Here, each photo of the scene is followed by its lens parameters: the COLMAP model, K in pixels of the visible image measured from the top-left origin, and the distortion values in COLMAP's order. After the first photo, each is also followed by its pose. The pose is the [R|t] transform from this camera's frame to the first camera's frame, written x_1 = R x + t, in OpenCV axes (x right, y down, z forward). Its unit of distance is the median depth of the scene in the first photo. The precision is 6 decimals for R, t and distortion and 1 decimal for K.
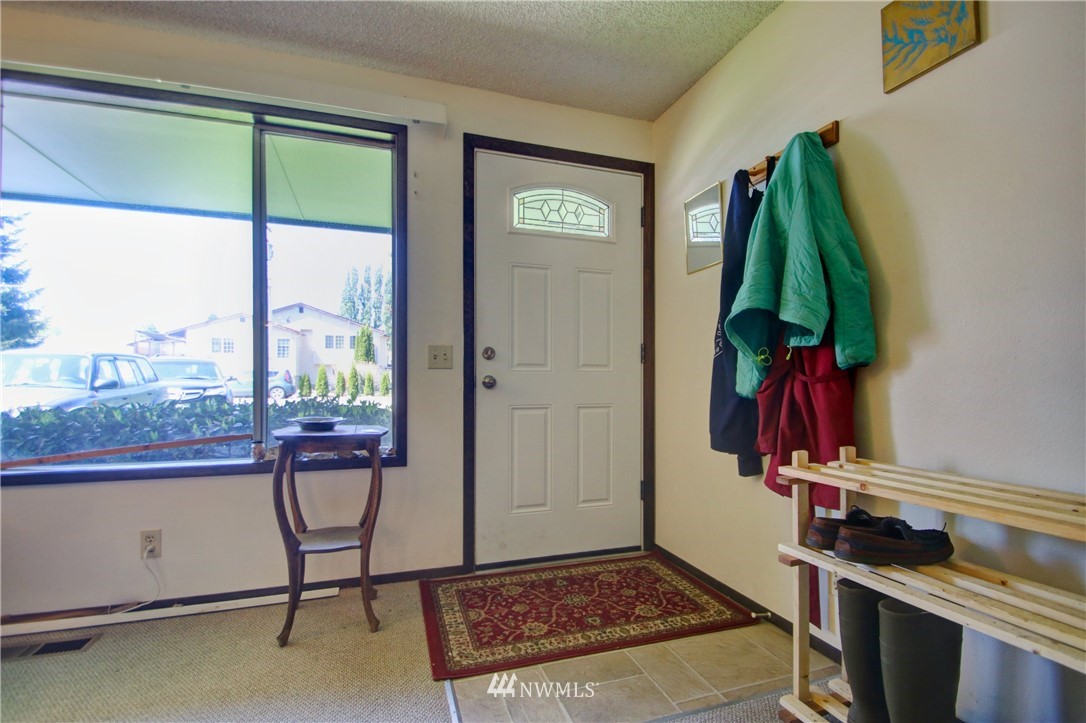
lens RADIAL K [[506.1, 0, 548.6], [0, 506.1, 379.4], [0, 0, 1]] dist [0.020118, -0.022004]
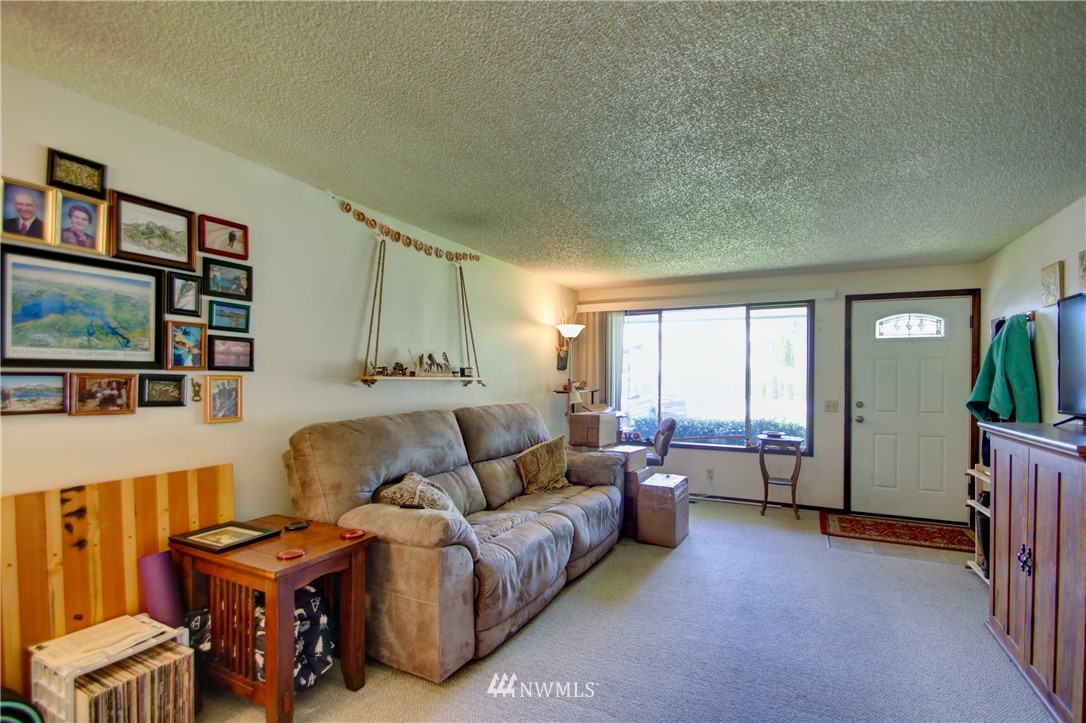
lens RADIAL K [[506.1, 0, 548.6], [0, 506.1, 379.4], [0, 0, 1]] dist [0.020118, -0.022004]
pose [[0.710844, 0.005491, -0.703328, 0.452344], [-0.005044, 0.999984, 0.002709, -0.164172], [0.703332, 0.001622, 0.710860, -1.373569]]
